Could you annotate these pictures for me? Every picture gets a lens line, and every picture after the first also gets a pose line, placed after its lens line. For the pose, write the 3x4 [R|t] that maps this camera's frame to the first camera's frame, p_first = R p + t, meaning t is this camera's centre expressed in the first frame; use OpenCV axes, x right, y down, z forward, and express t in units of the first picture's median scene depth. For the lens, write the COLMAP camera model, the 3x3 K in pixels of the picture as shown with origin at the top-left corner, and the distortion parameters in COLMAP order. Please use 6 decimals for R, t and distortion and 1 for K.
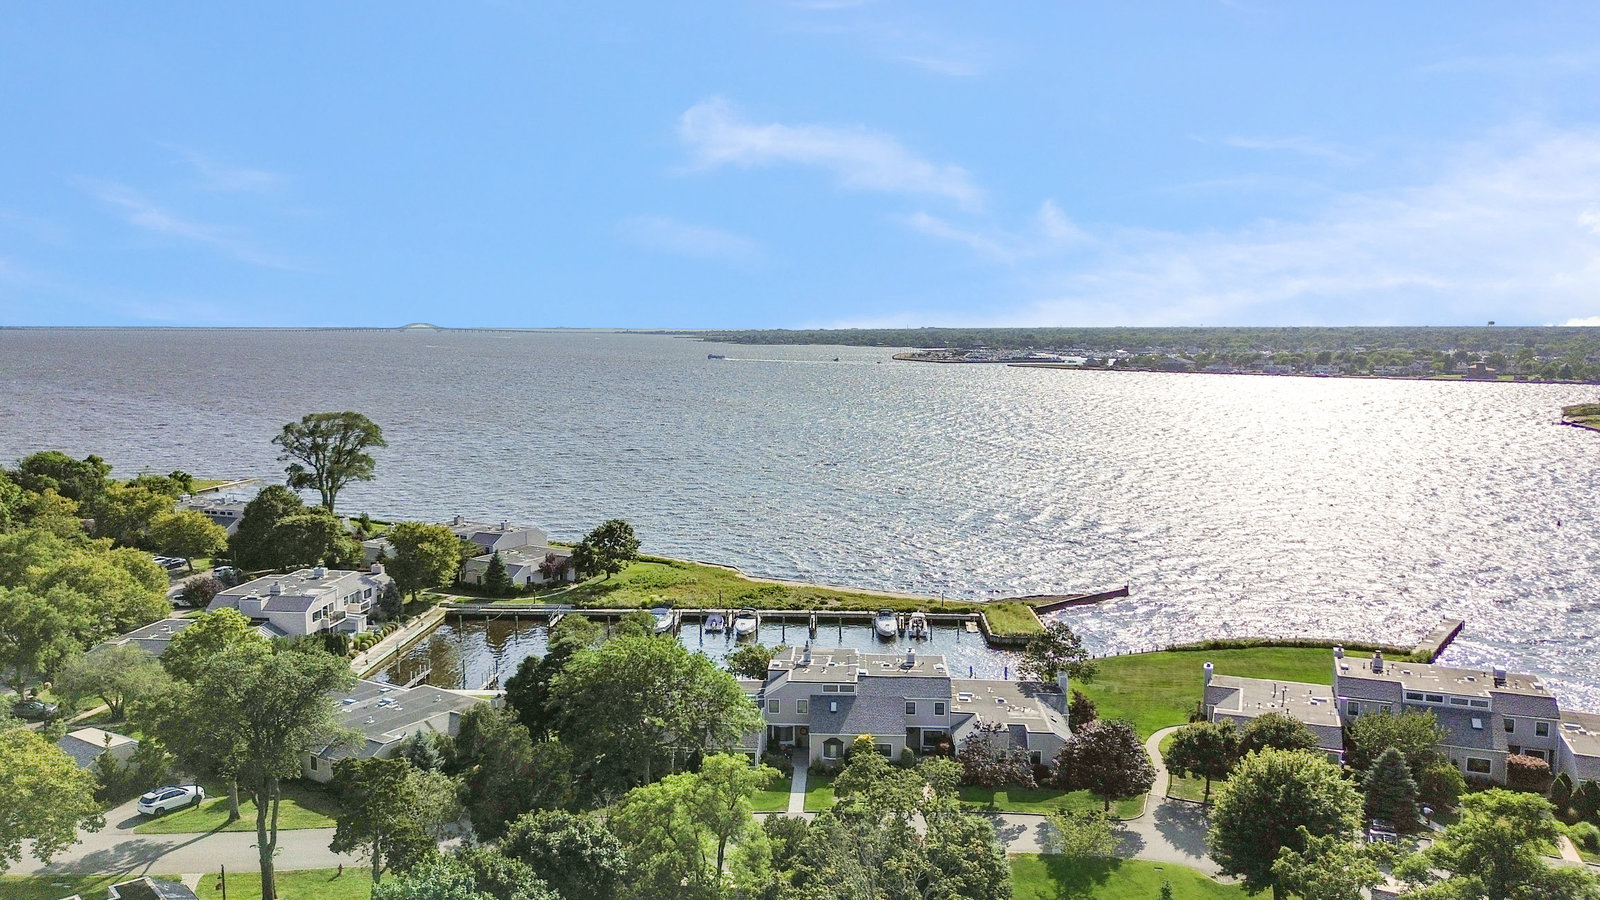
lens RADIAL K [[1145.7, 0, 803.7], [0, 1145.7, 450.8], [0, 0, 1]] dist [0.038650, -0.022858]
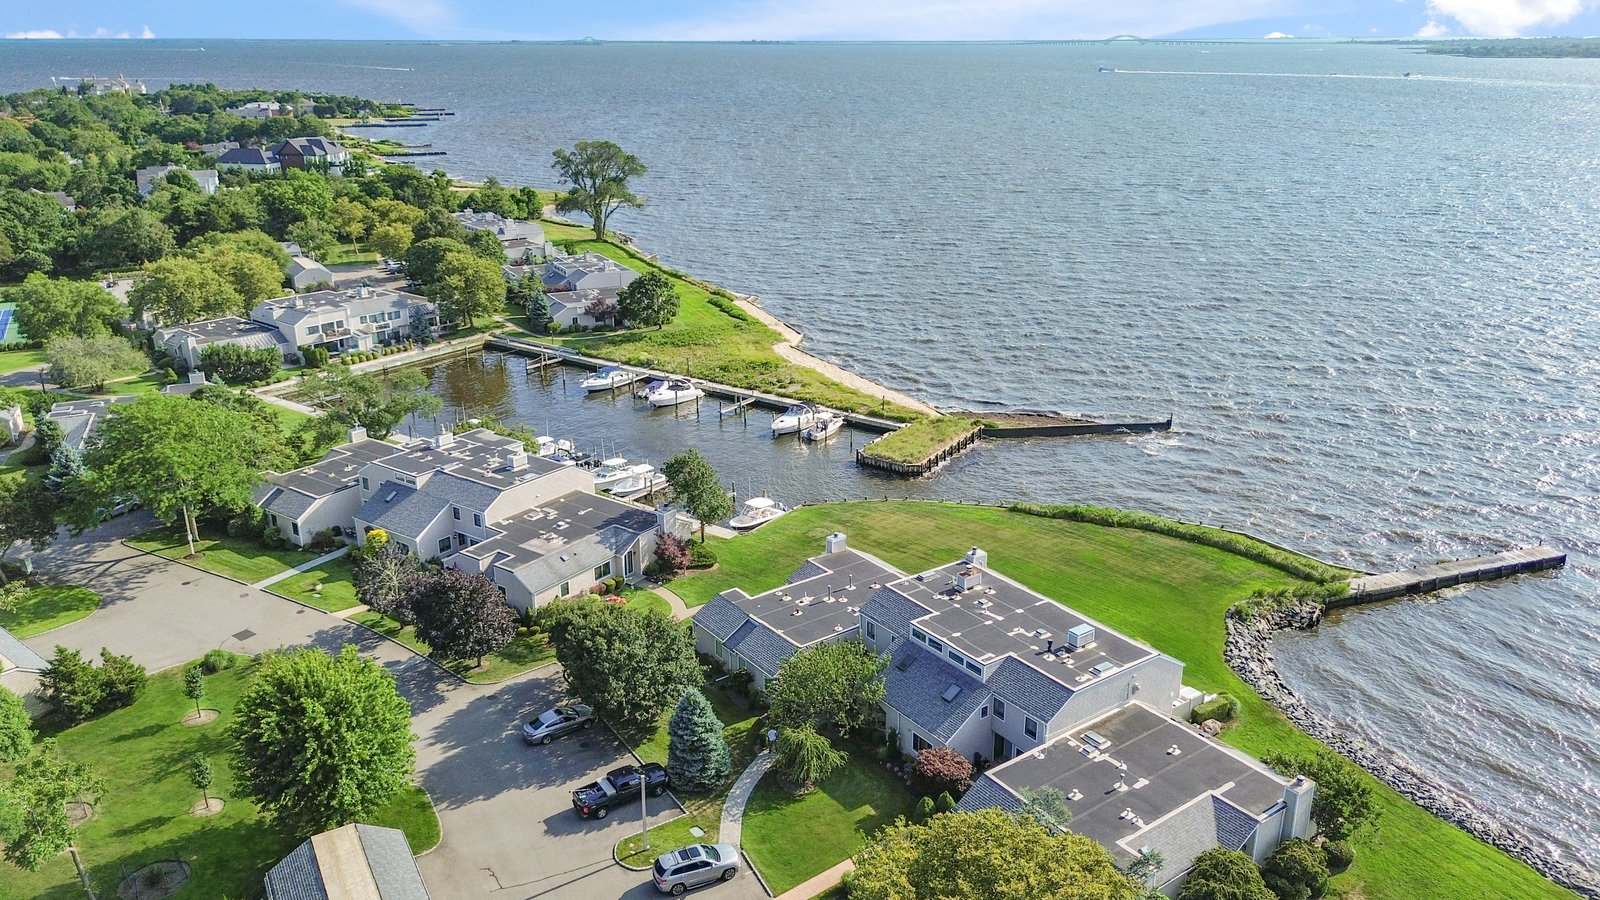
lens RADIAL K [[1145.7, 0, 792.5], [0, 1145.7, 443.4], [0, 0, 1]] dist [0.038650, -0.022858]
pose [[0.841269, 0.174354, -0.511729, 0.494672], [-0.053158, 0.968657, 0.242647, -0.043706], [0.537997, -0.176929, 0.824170, 0.241765]]
